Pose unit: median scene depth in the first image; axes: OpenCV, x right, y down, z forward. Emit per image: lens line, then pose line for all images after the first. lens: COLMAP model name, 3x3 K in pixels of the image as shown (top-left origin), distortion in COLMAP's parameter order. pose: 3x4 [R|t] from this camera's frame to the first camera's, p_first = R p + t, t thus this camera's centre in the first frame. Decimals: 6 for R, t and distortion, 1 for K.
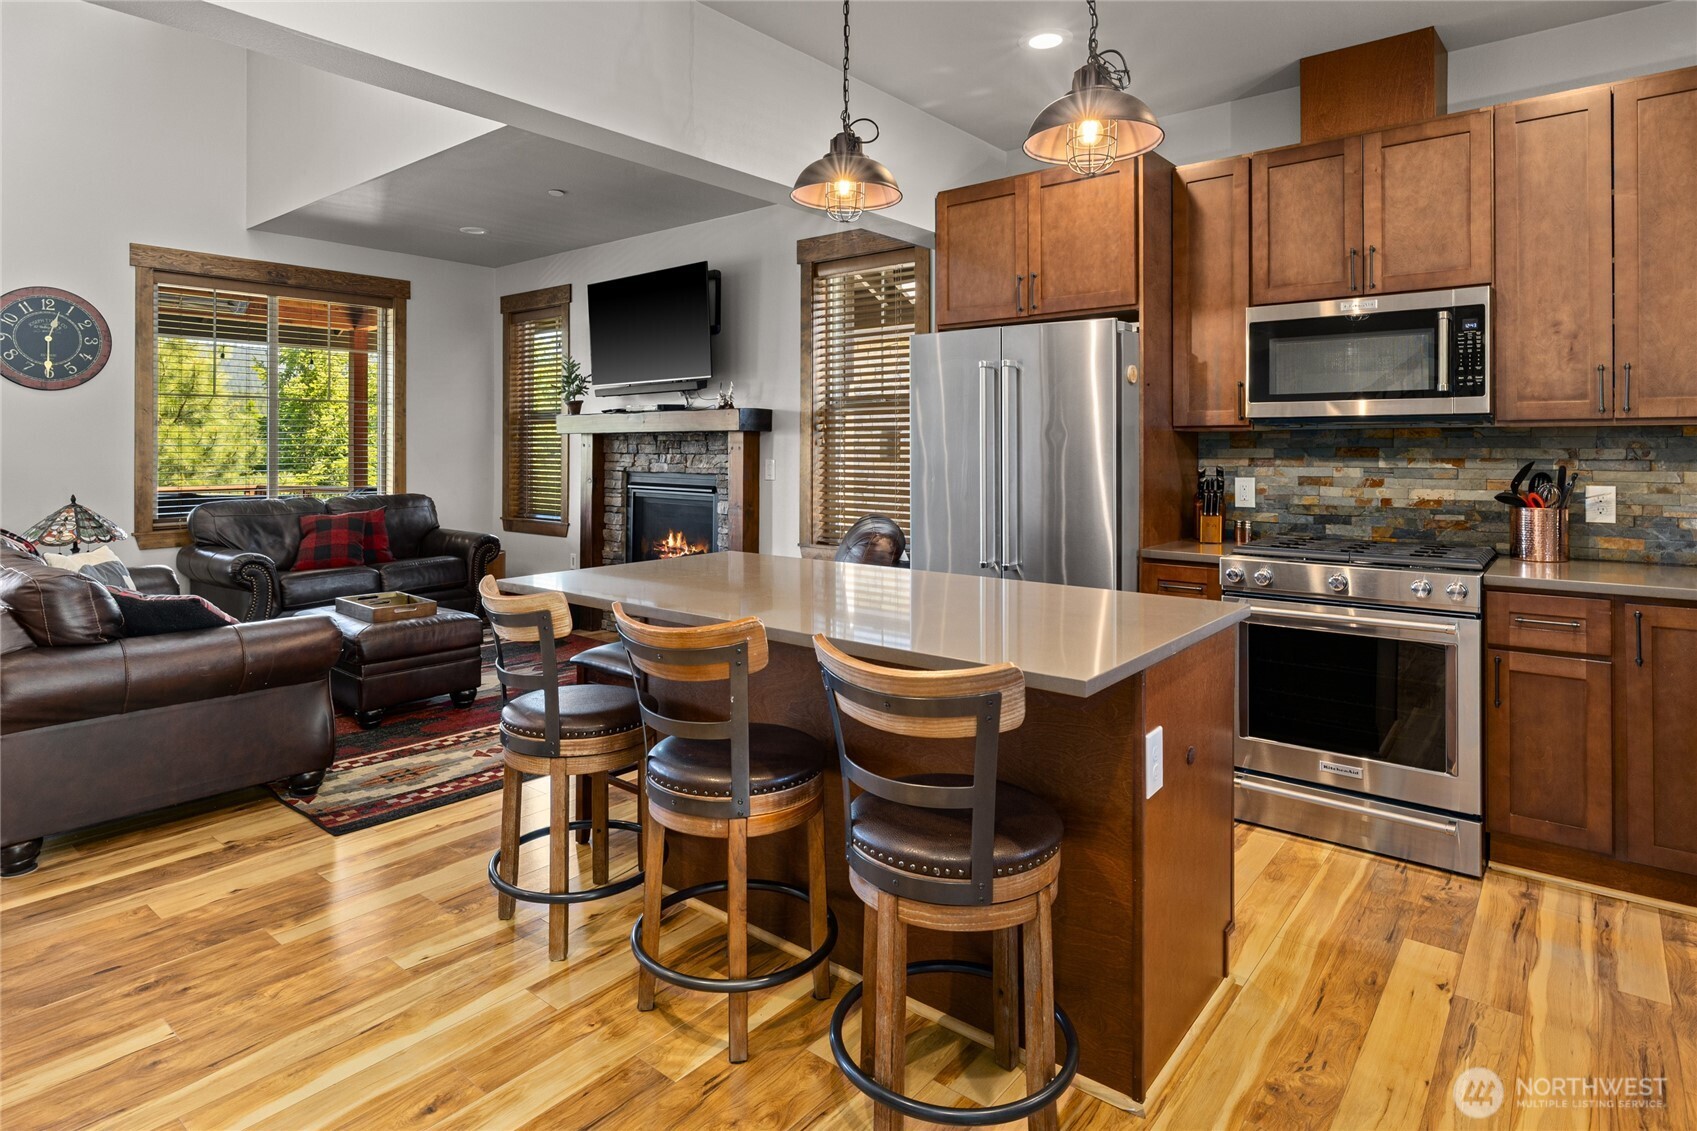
lens RADIAL K [[921.8, 0, 851.4], [0, 921.8, 448.4], [0, 0, 1]] dist [0.001143, 0.000477]
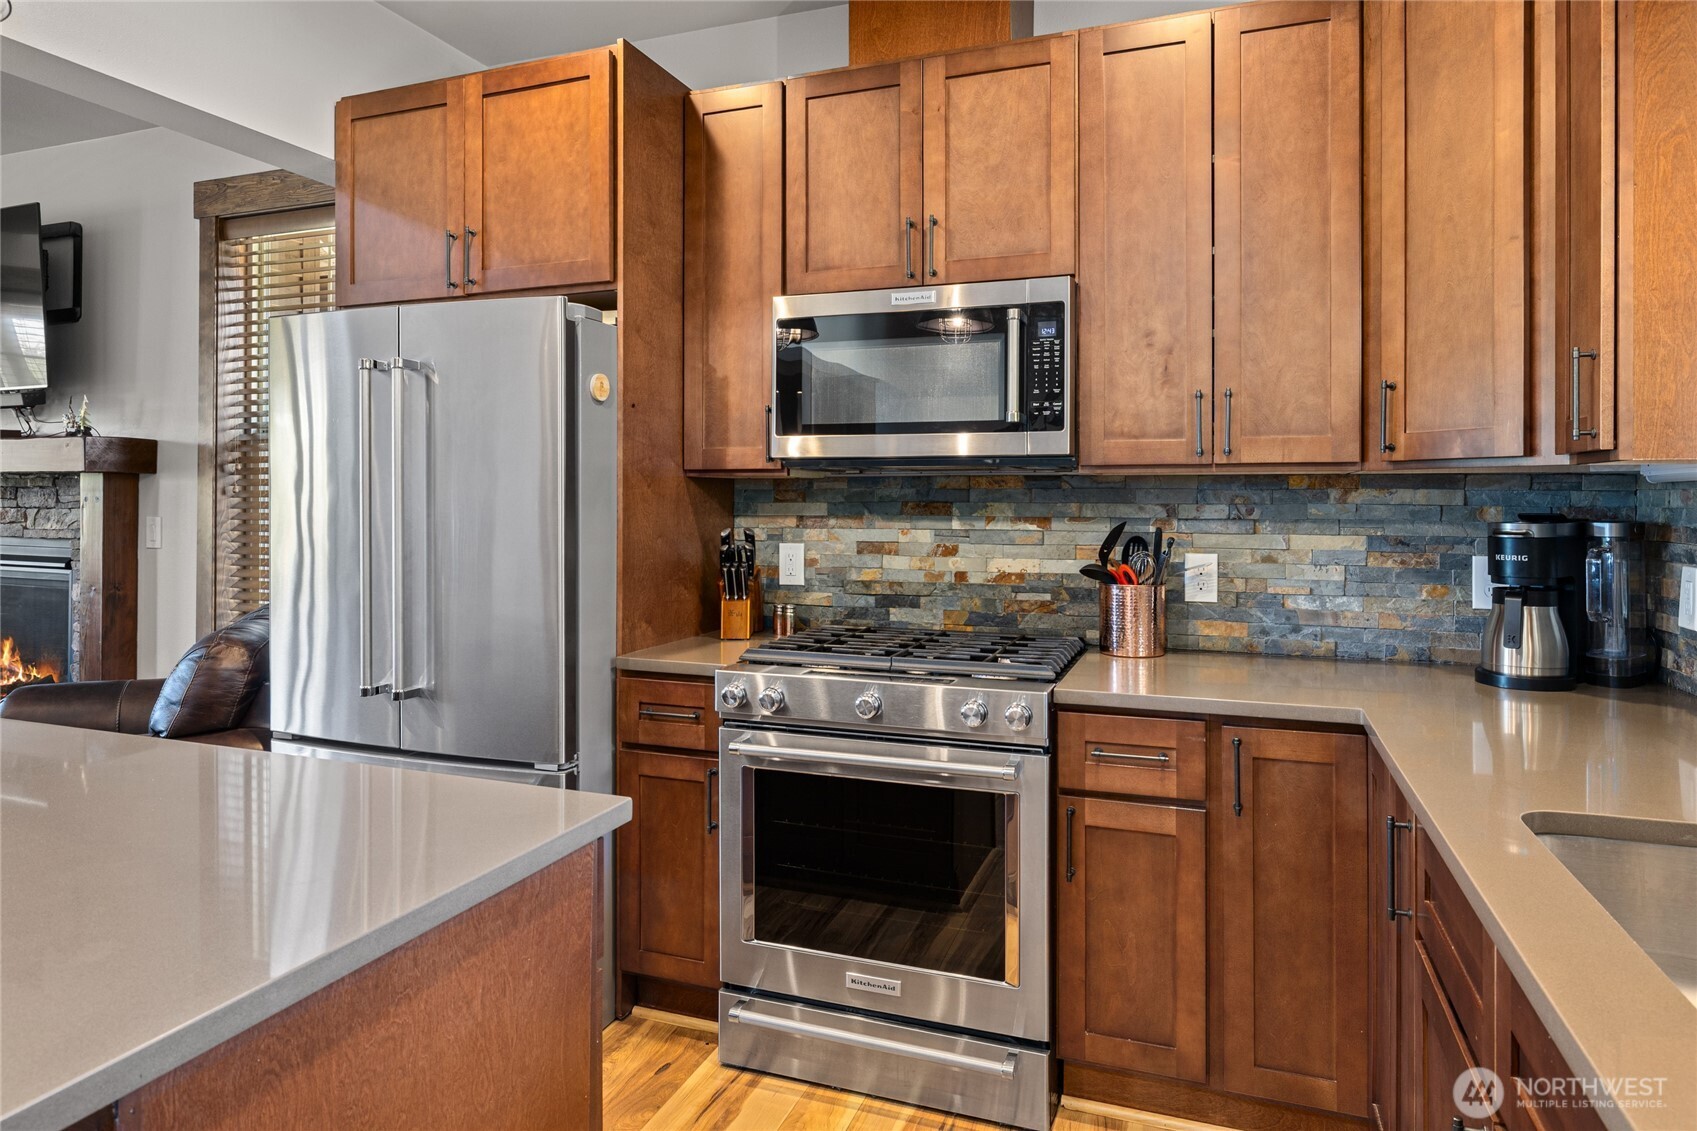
lens RADIAL K [[1022.1, 0, 841.5], [0, 1022.1, 500.8], [0, 0, 1]] dist [0.000439, 0.001173]
pose [[0.948362, 0.002768, 0.317177, 0.246258], [-0.003280, 0.999994, 0.001081, -0.002676], [-0.317173, -0.002066, 0.948366, 0.275537]]
